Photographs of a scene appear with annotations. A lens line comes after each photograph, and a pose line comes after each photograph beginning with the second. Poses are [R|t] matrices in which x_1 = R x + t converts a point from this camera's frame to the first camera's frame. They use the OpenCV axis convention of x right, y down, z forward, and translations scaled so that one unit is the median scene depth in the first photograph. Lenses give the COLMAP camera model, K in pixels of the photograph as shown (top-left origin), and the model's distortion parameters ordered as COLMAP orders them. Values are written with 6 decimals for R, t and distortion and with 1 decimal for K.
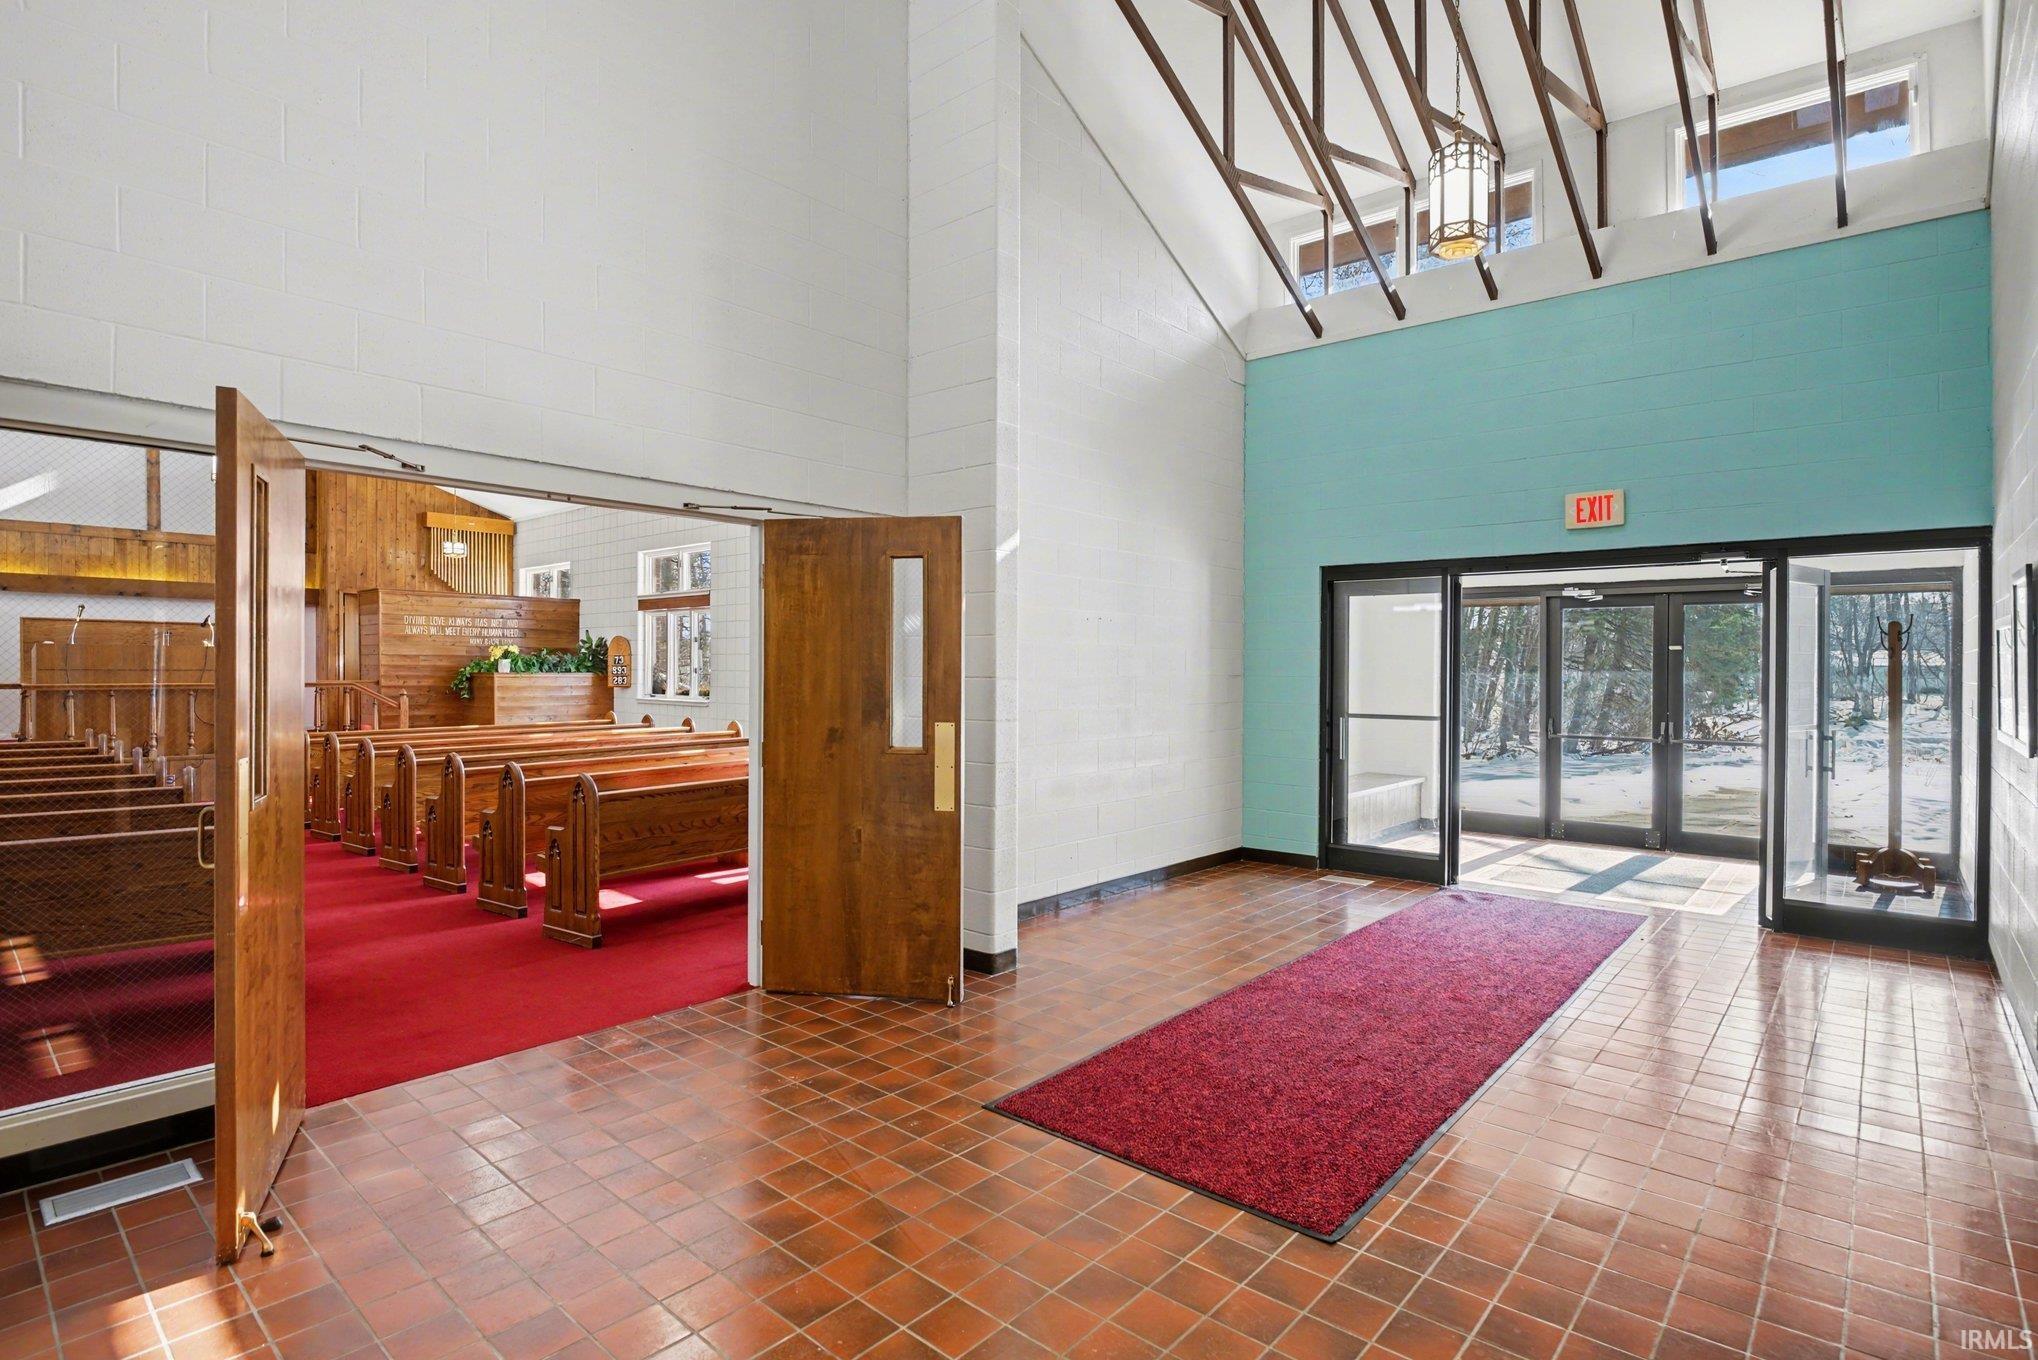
lens RADIAL K [[1008.7, 0, 1016.8], [0, 1008.7, 675.2], [0, 0, 1]] dist [0.001197, -0.014679]
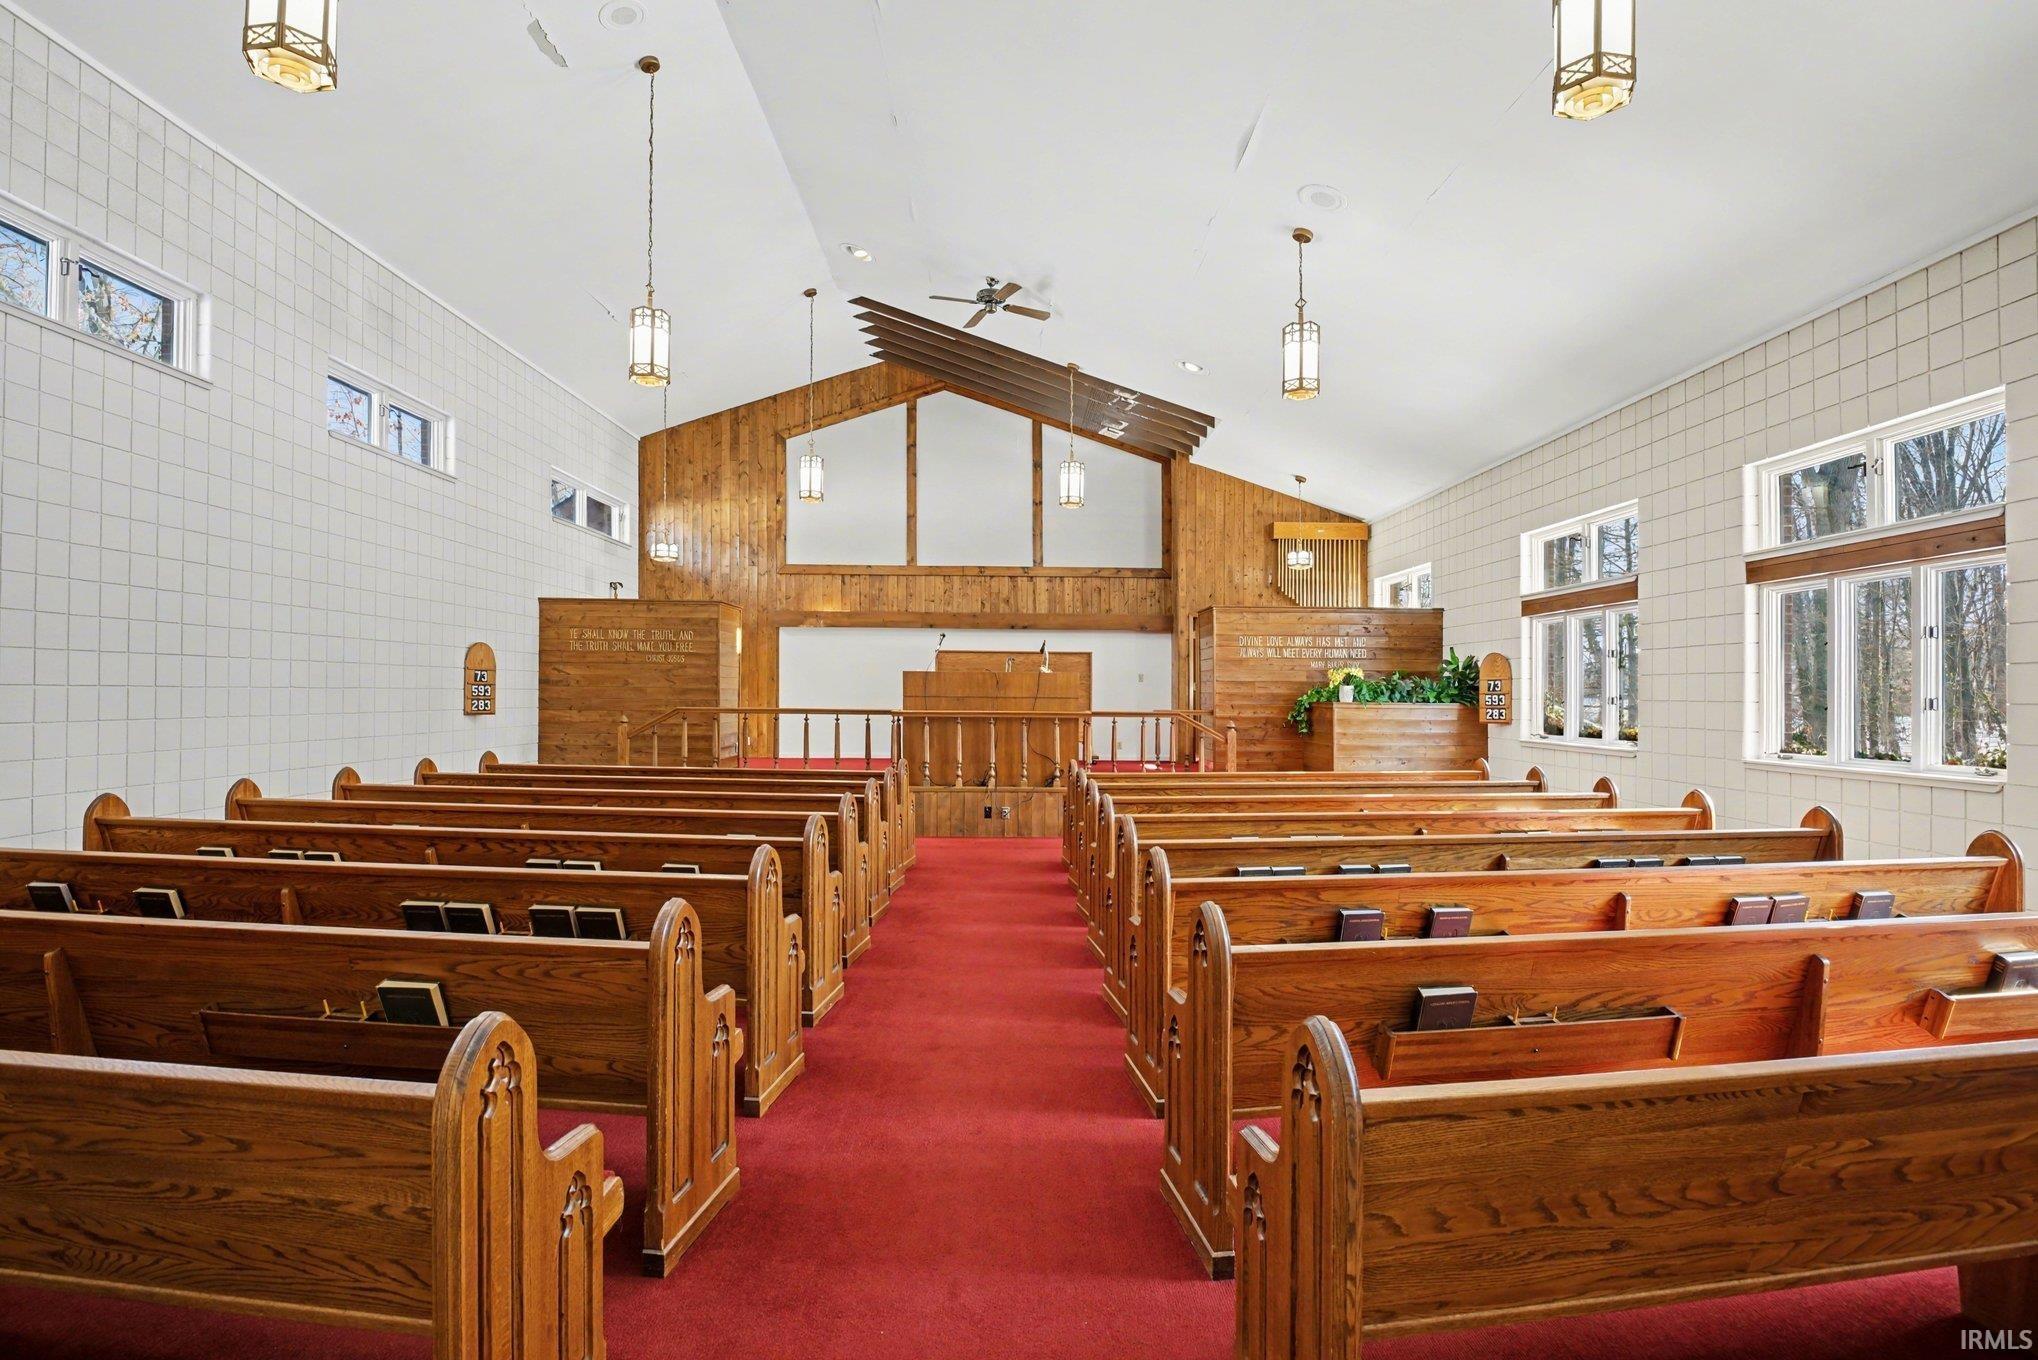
lens RADIAL K [[1008.7, 0, 1016.8], [0, 1008.7, 675.2], [0, 0, 1]] dist [0.001197, -0.014679]
pose [[0.676924, -0.014503, -0.735910, -0.235401], [-0.008007, 0.999602, -0.027065, -0.001096], [0.736010, 0.024213, 0.676538, 0.647633]]
